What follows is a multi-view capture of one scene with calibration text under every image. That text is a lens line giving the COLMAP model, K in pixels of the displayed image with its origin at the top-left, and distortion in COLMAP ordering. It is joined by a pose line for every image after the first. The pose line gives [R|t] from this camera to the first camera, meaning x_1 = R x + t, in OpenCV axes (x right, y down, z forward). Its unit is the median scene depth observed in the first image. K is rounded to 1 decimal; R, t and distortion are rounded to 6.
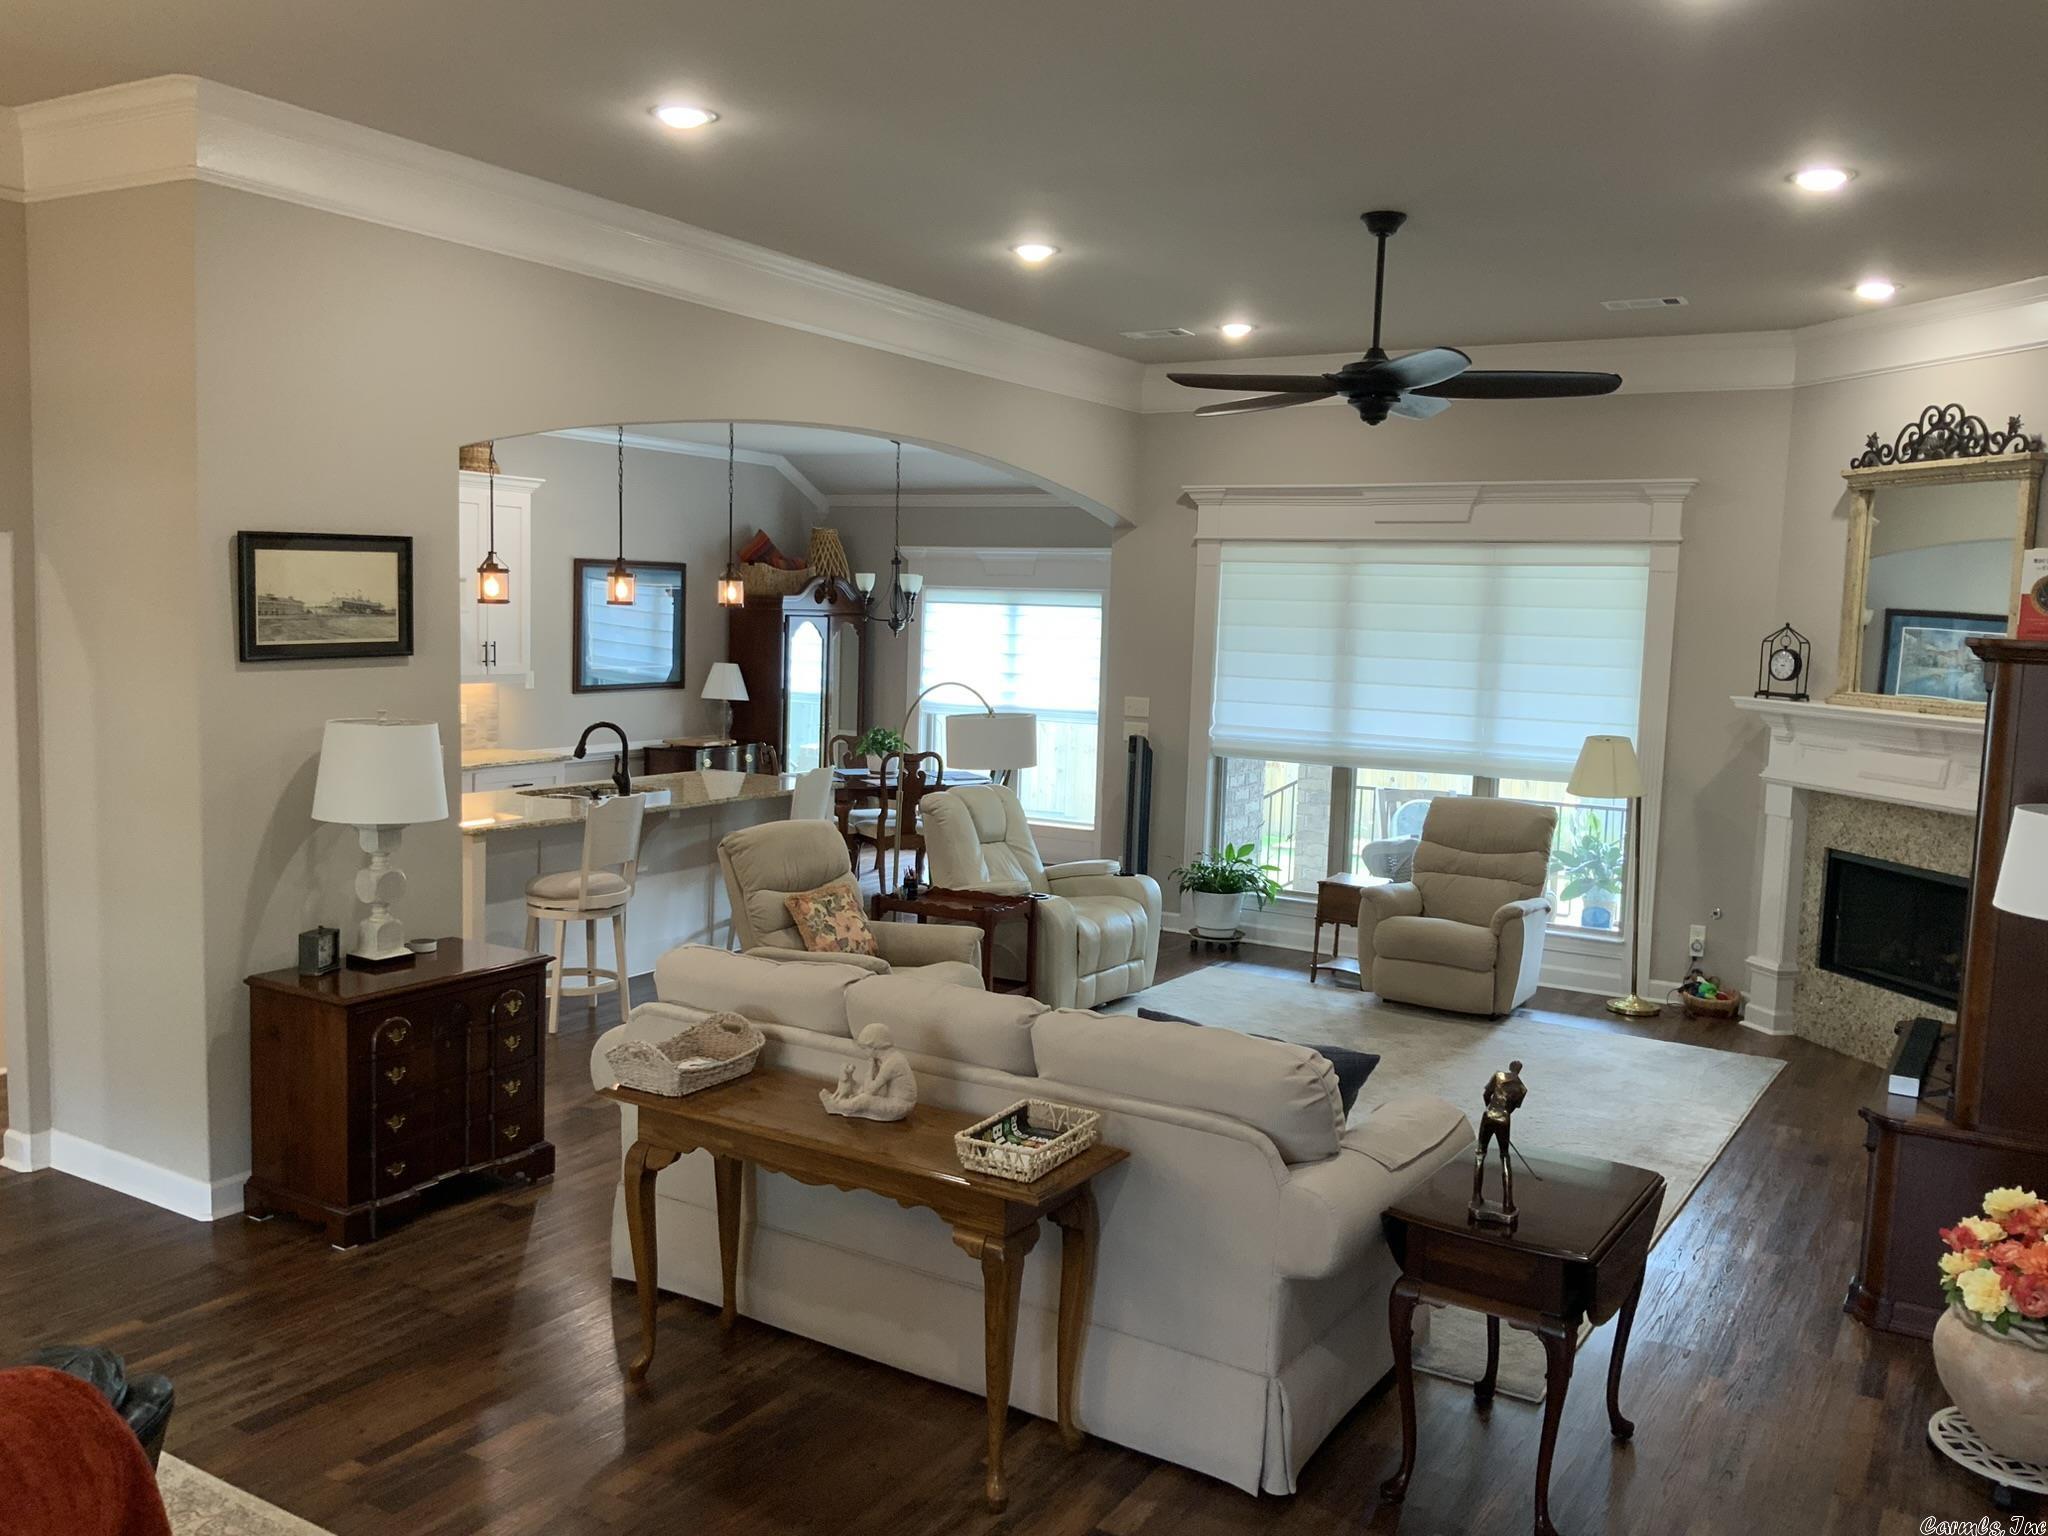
lens RADIAL K [[1684.4, 0, 1013.8], [0, 1684.4, 754.8], [0, 0, 1]] dist [0.099783, -0.194196]
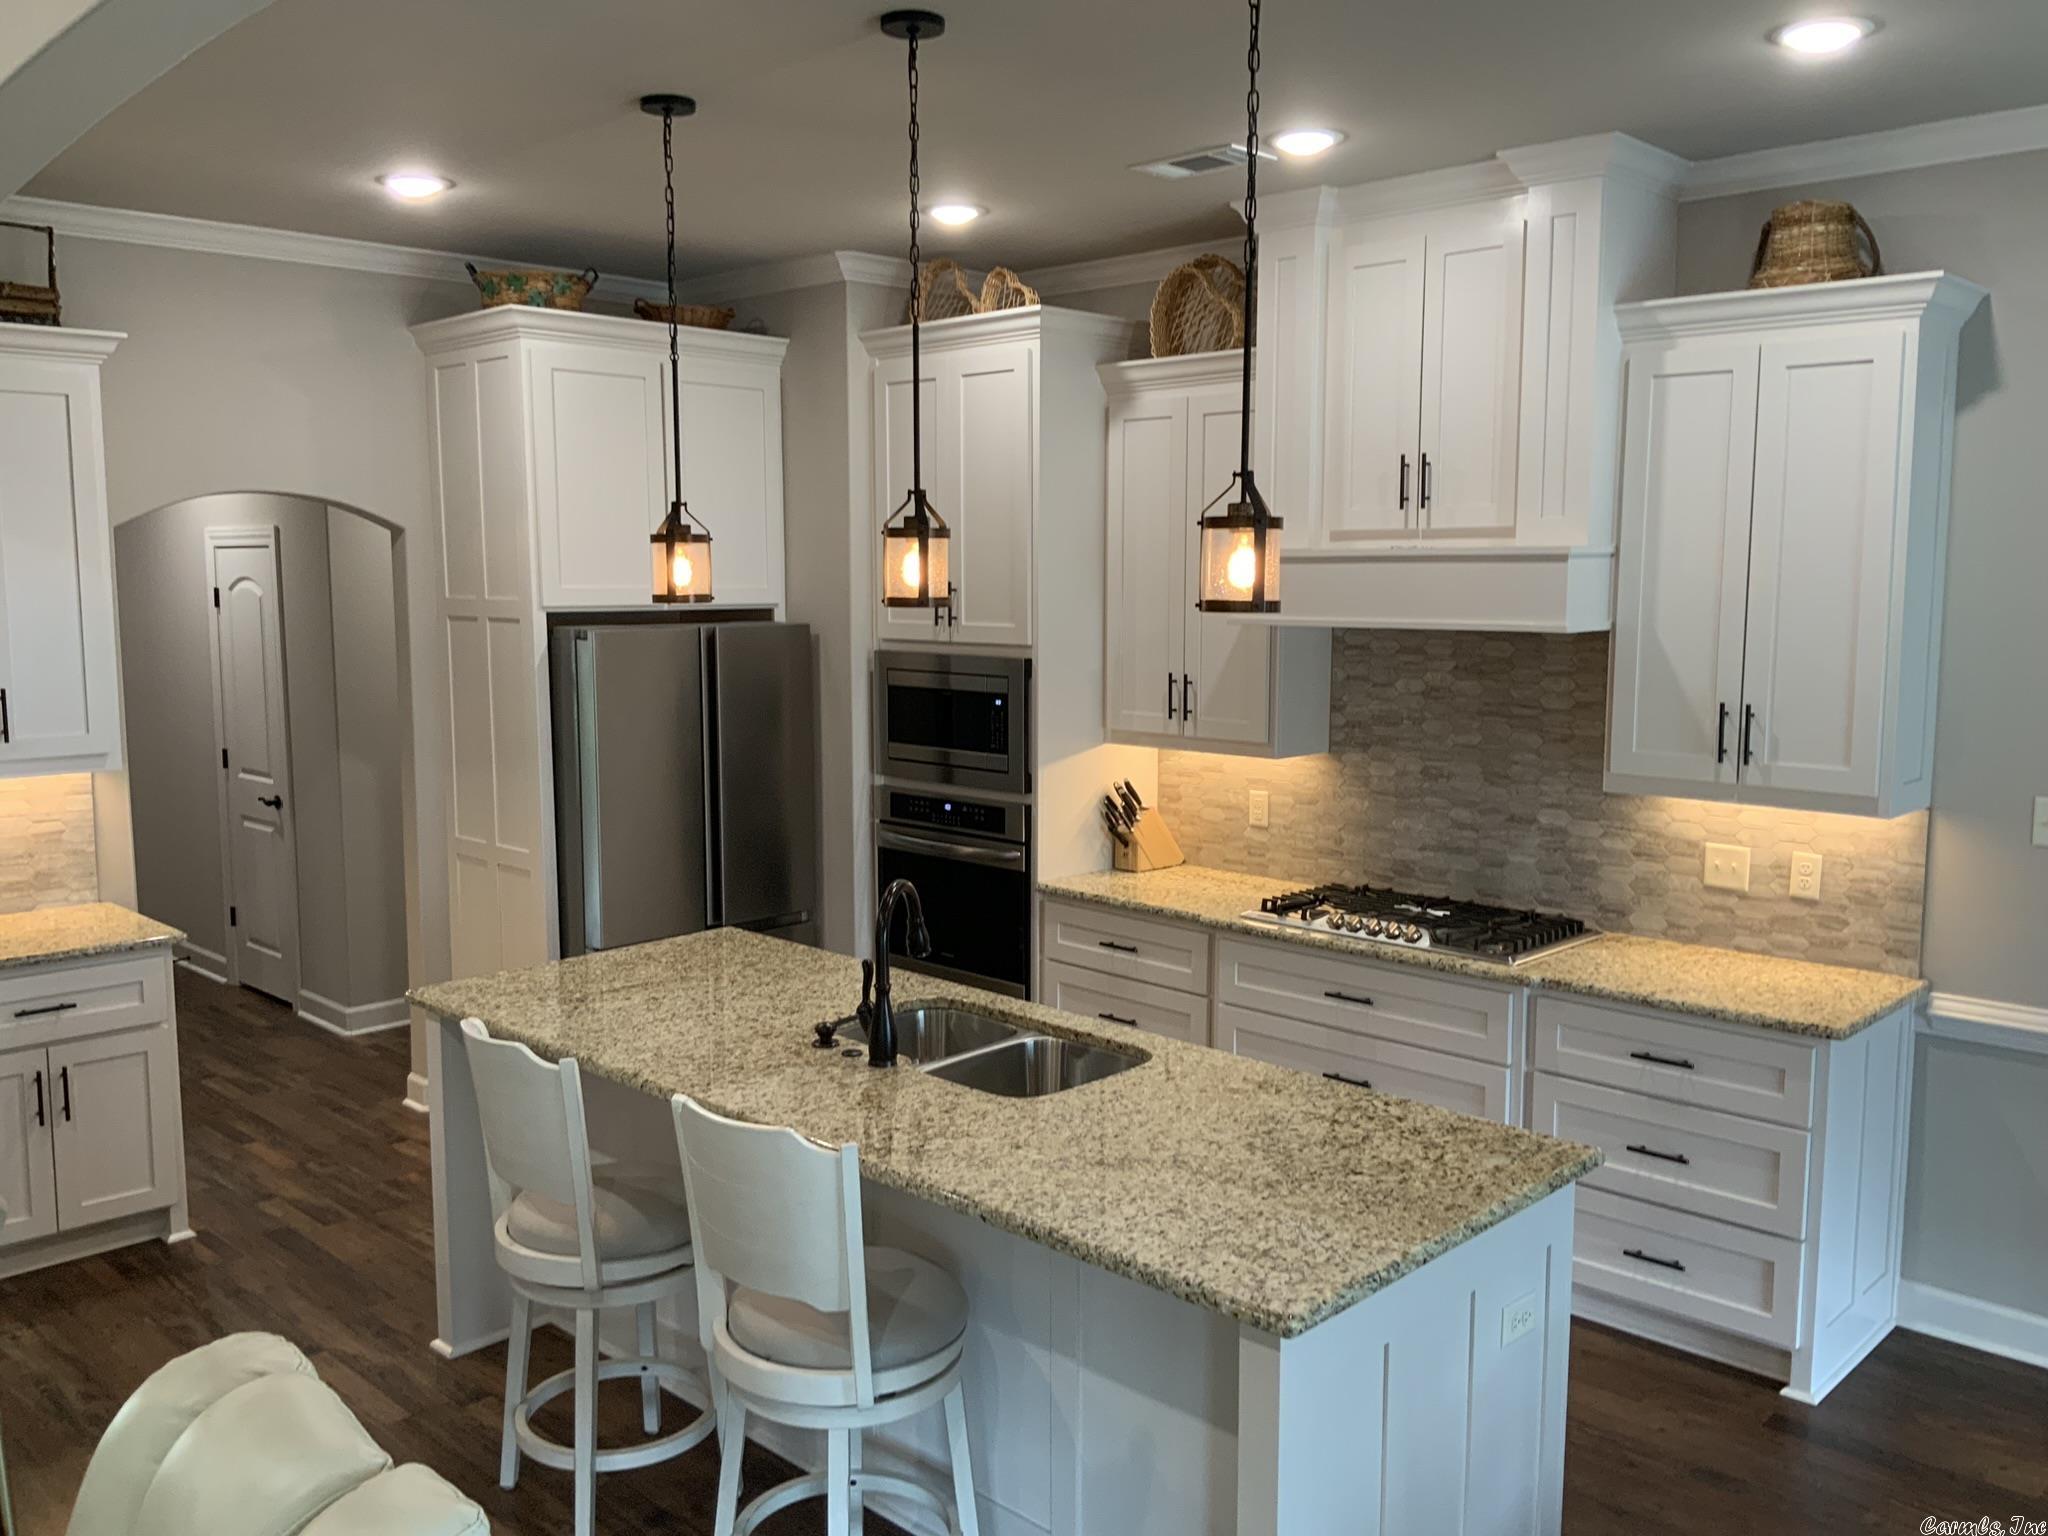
lens RADIAL K [[1684.4, 0, 1014.4], [0, 1684.4, 770.7], [0, 0, 1]] dist [0.099783, -0.194196]
pose [[-0.225063, 0.086370, -0.970509, 0.167994], [-0.095739, 0.989283, 0.110243, -0.101540], [0.969629, 0.117728, -0.214381, 1.178715]]
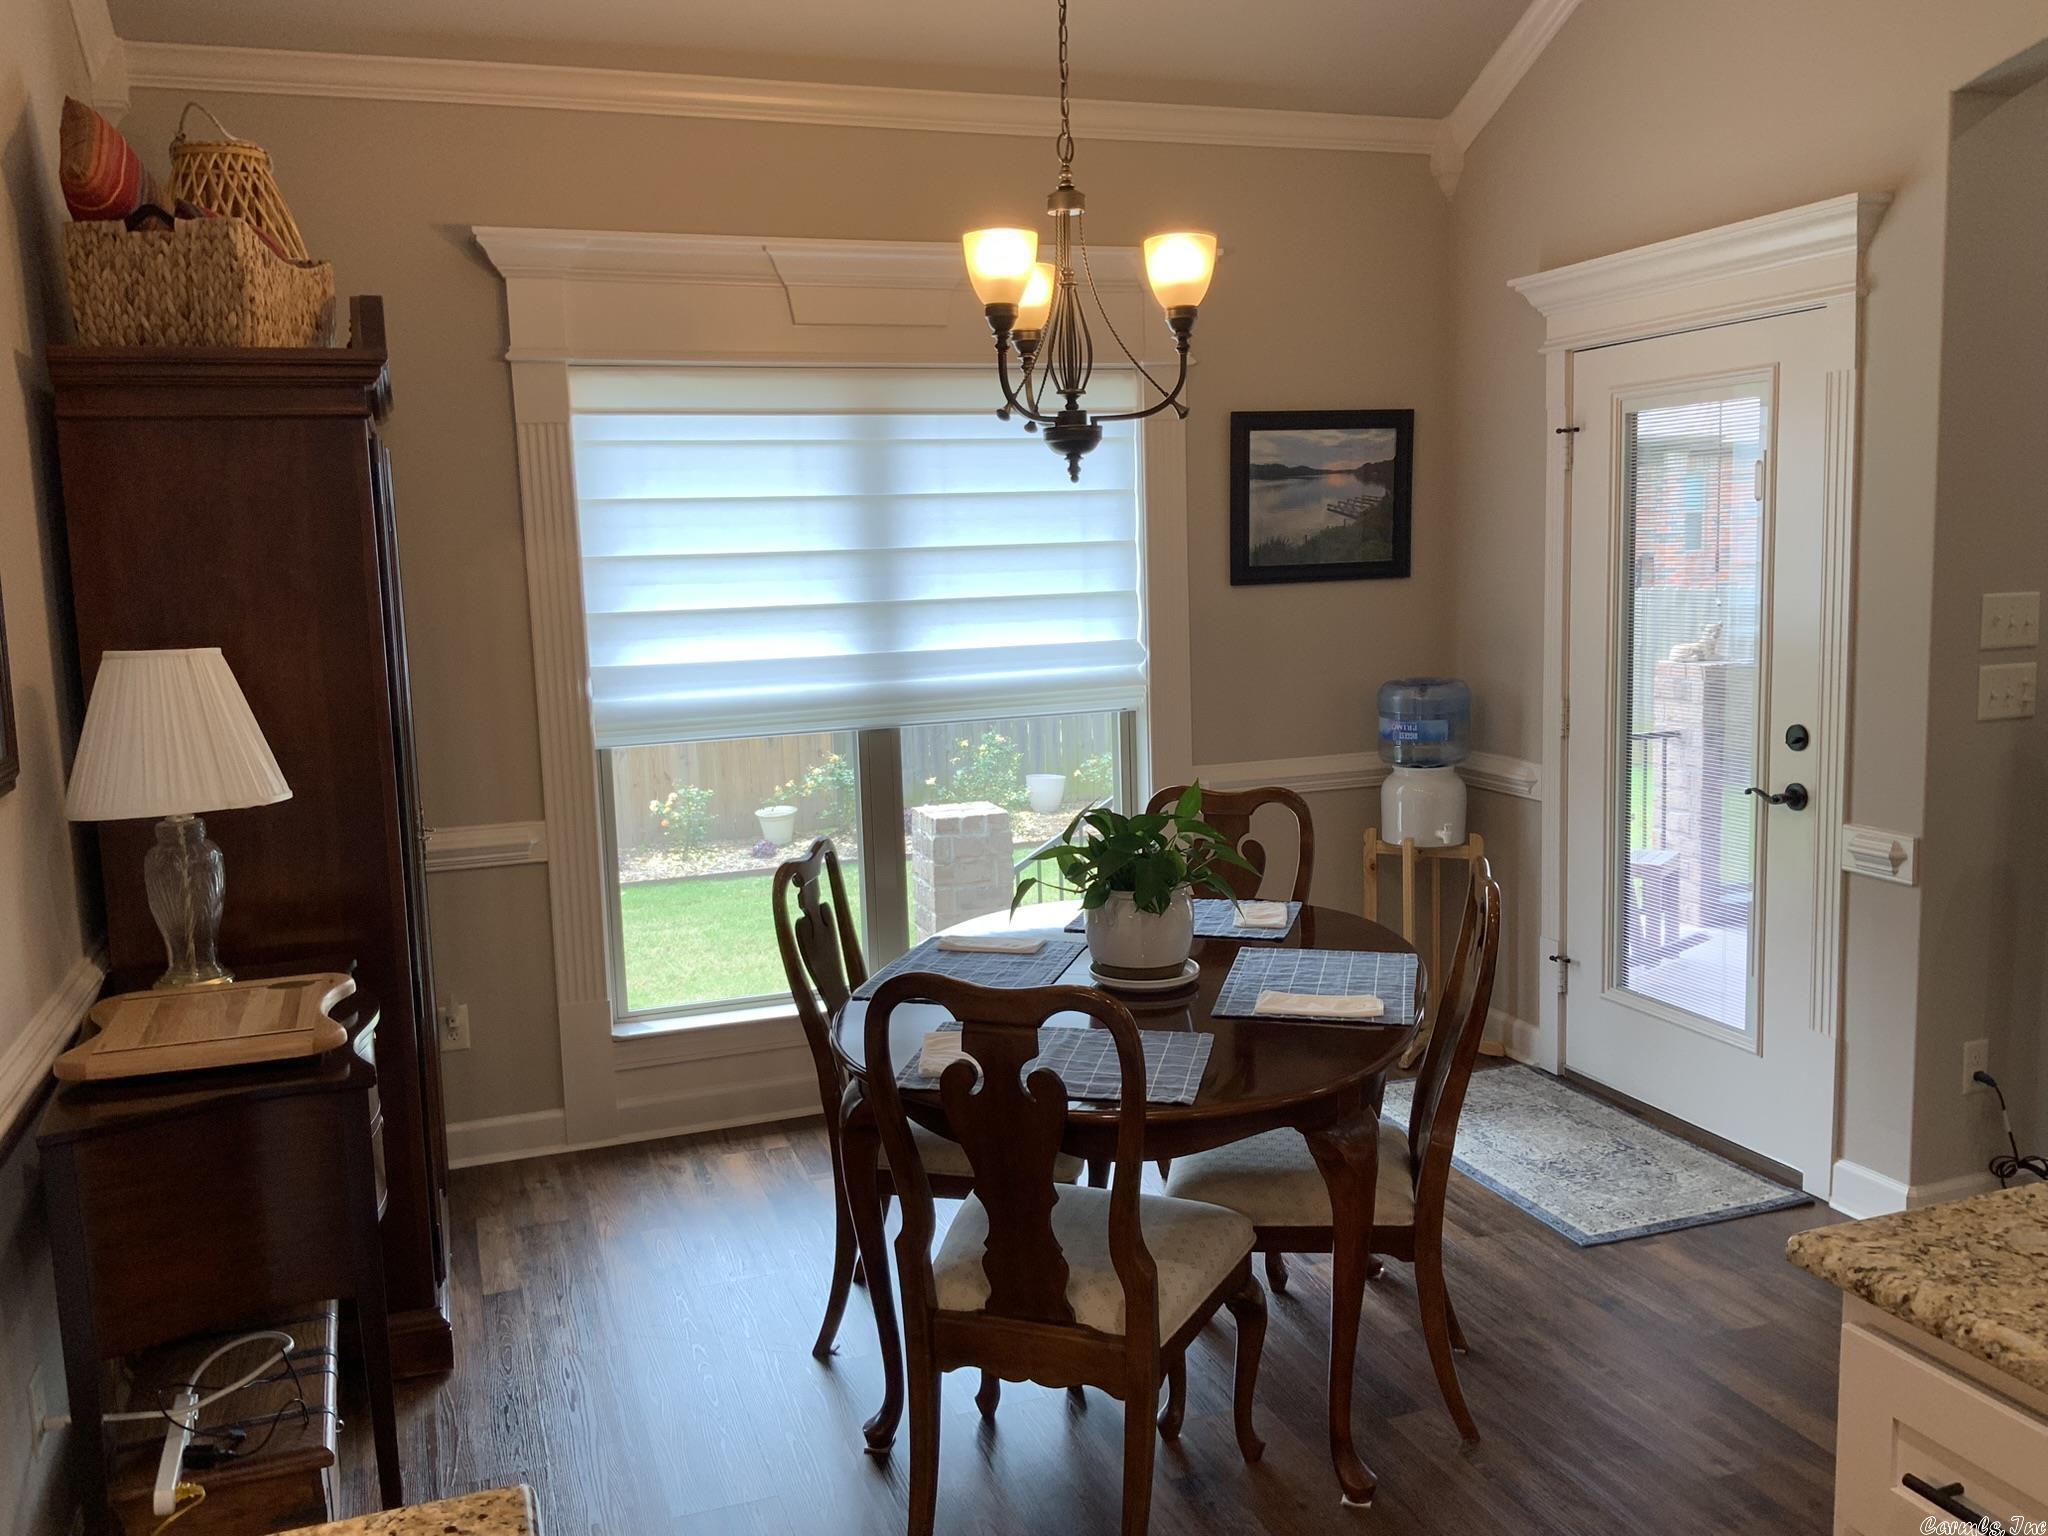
lens RADIAL K [[1684.4, 0, 1014.3], [0, 1684.4, 762.7], [0, 0, 1]] dist [0.099783, -0.194196]
pose [[0.623857, -0.153177, 0.766380, -0.423245], [0.119145, 0.987783, 0.100442, -0.075364], [-0.772403, 0.028649, 0.634486, 1.181157]]
